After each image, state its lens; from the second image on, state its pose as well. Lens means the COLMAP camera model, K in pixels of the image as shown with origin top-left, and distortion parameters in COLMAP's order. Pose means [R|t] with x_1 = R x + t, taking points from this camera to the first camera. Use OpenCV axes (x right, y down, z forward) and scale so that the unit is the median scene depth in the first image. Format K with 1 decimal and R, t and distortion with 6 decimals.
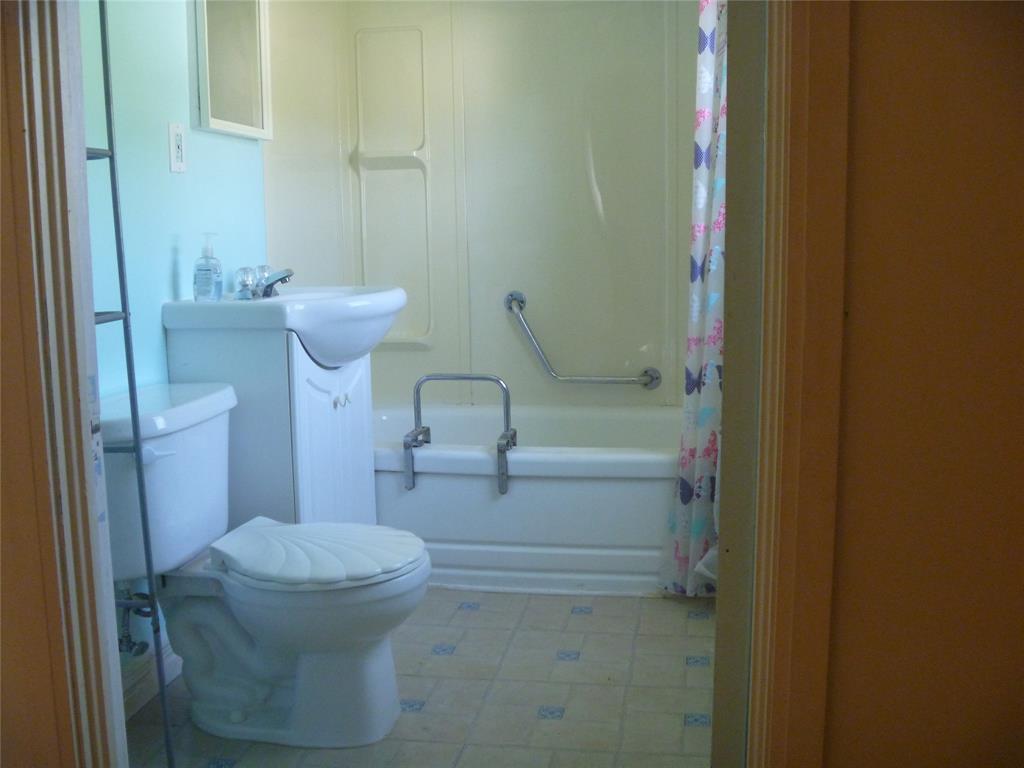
lens RADIAL K [[1065.7, 0, 515.8], [0, 1065.7, 385.7], [0, 0, 1]] dist [-0.077308, 0.000000]
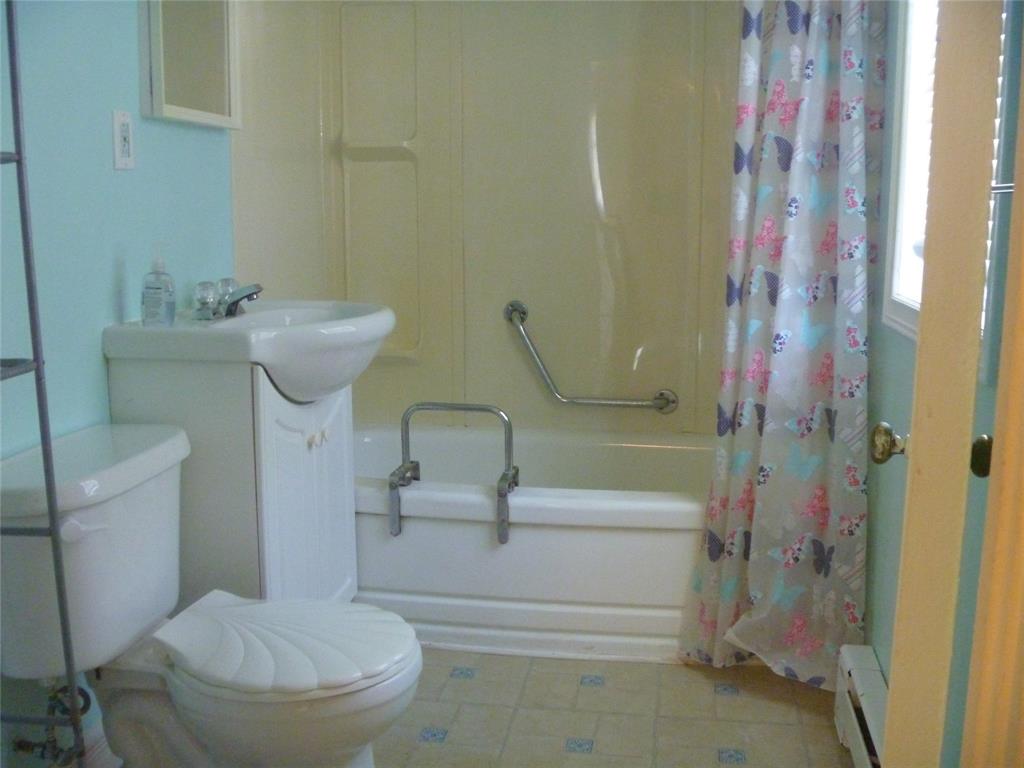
lens RADIAL K [[1065.7, 0, 514.1], [0, 1065.7, 385.7], [0, 0, 1]] dist [-0.077308, 0.000000]
pose [[0.999763, 0.015948, 0.014853, -0.019336], [-0.016240, 0.999672, 0.019809, -0.047900], [-0.014532, -0.020045, 0.999693, 0.145285]]
